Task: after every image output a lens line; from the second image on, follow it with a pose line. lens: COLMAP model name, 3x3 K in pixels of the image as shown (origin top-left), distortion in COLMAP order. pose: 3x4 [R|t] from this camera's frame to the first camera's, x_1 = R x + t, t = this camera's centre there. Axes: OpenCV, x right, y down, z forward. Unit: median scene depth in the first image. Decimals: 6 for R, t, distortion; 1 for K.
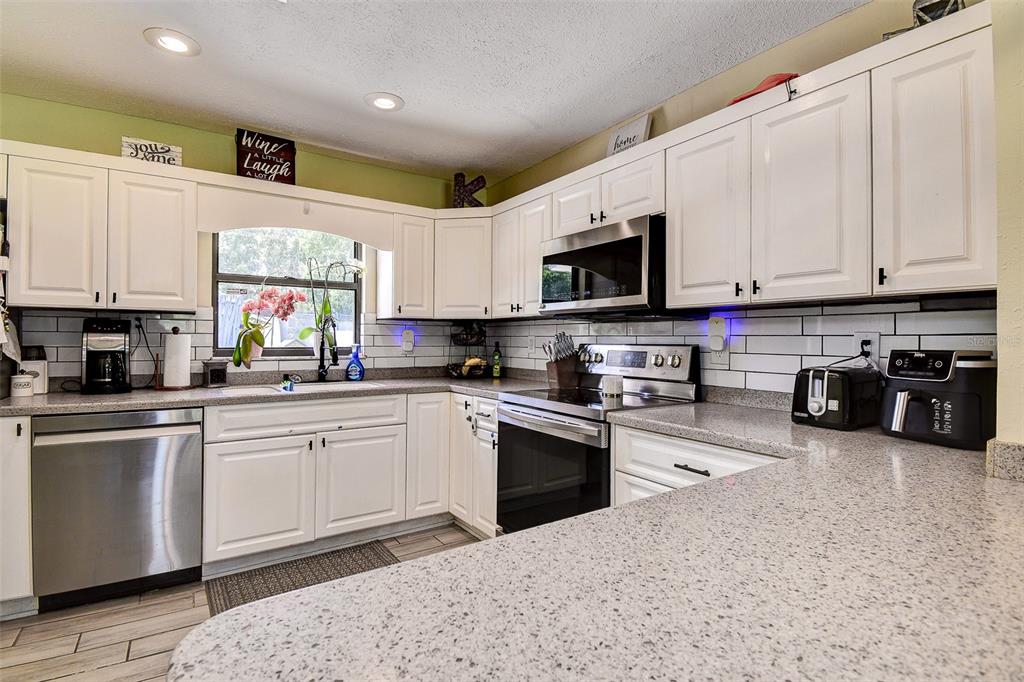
lens RADIAL K [[449.7, 0, 512.0], [0, 449.7, 341.0], [0, 0, 1]] dist [0.000364, 0.000002]
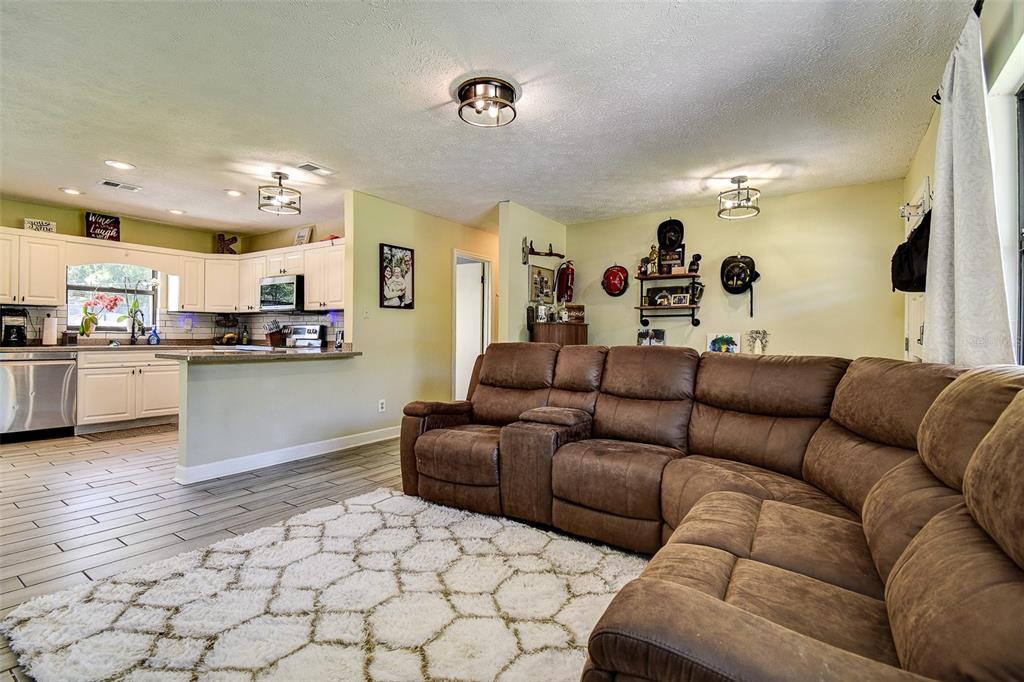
lens RADIAL K [[461.1, 0, 514.9], [0, 461.1, 336.7], [0, 0, 1]] dist [0.000444, -0.015567]
pose [[0.921244, 0.001616, 0.388981, 0.302894], [-0.001295, 0.999999, -0.001088, 0.058817], [-0.388982, 0.000499, 0.921245, -1.405084]]
